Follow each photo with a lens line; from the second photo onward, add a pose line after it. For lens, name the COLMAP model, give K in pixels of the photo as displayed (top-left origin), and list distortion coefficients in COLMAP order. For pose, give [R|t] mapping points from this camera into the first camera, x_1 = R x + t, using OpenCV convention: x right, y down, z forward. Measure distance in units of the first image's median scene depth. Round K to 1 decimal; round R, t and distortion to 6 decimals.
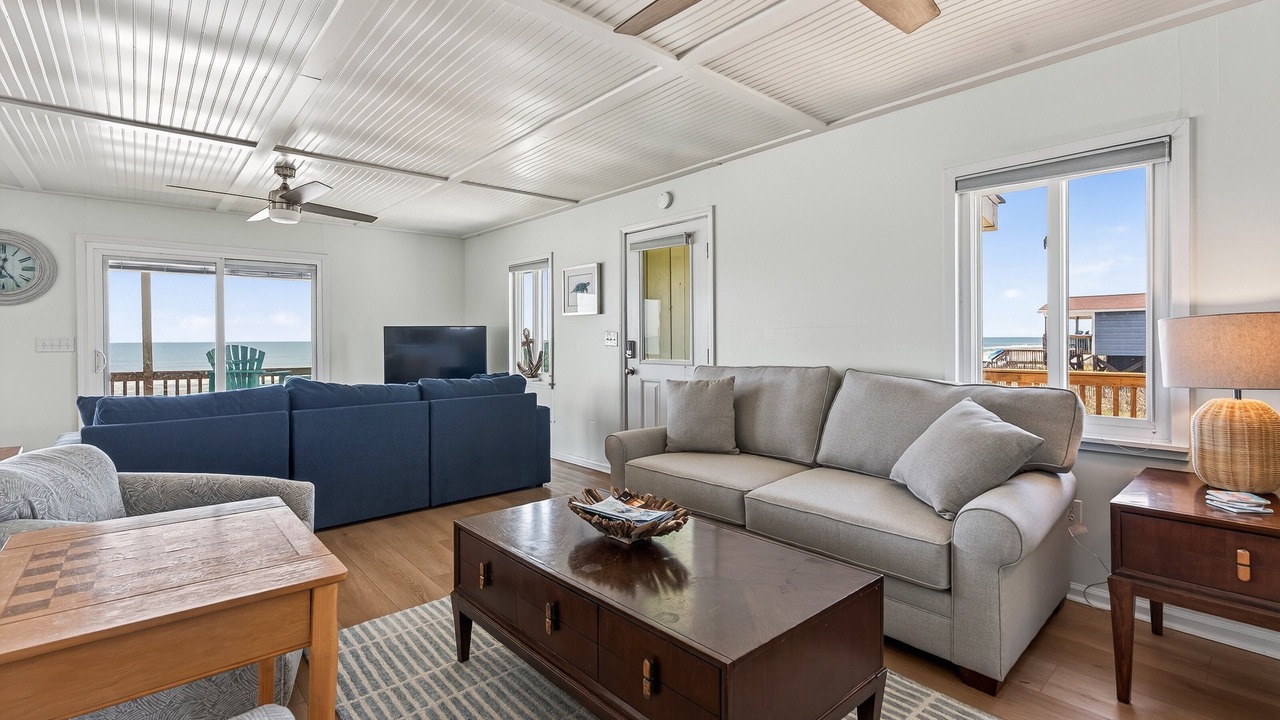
lens RADIAL K [[577.7, 0, 635.1], [0, 577.7, 343.1], [0, 0, 1]] dist [-0.000229, -0.000011]
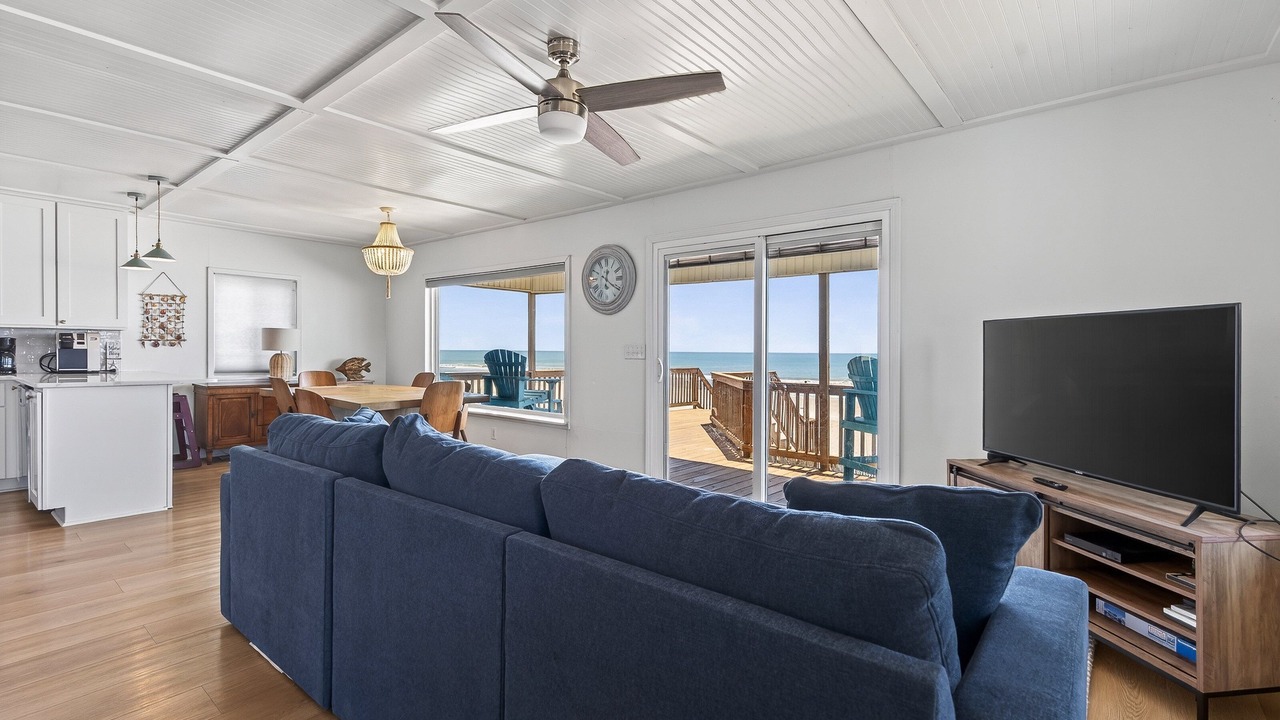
lens RADIAL K [[575.7, 0, 639.3], [0, 575.7, 355.9], [0, 0, 1]] dist [0.000835, -0.000375]
pose [[0.162112, 0.015556, -0.986650, -0.022374], [-0.016404, 0.999780, 0.013067, -0.003199], [0.986636, 0.014066, 0.162331, 0.737332]]
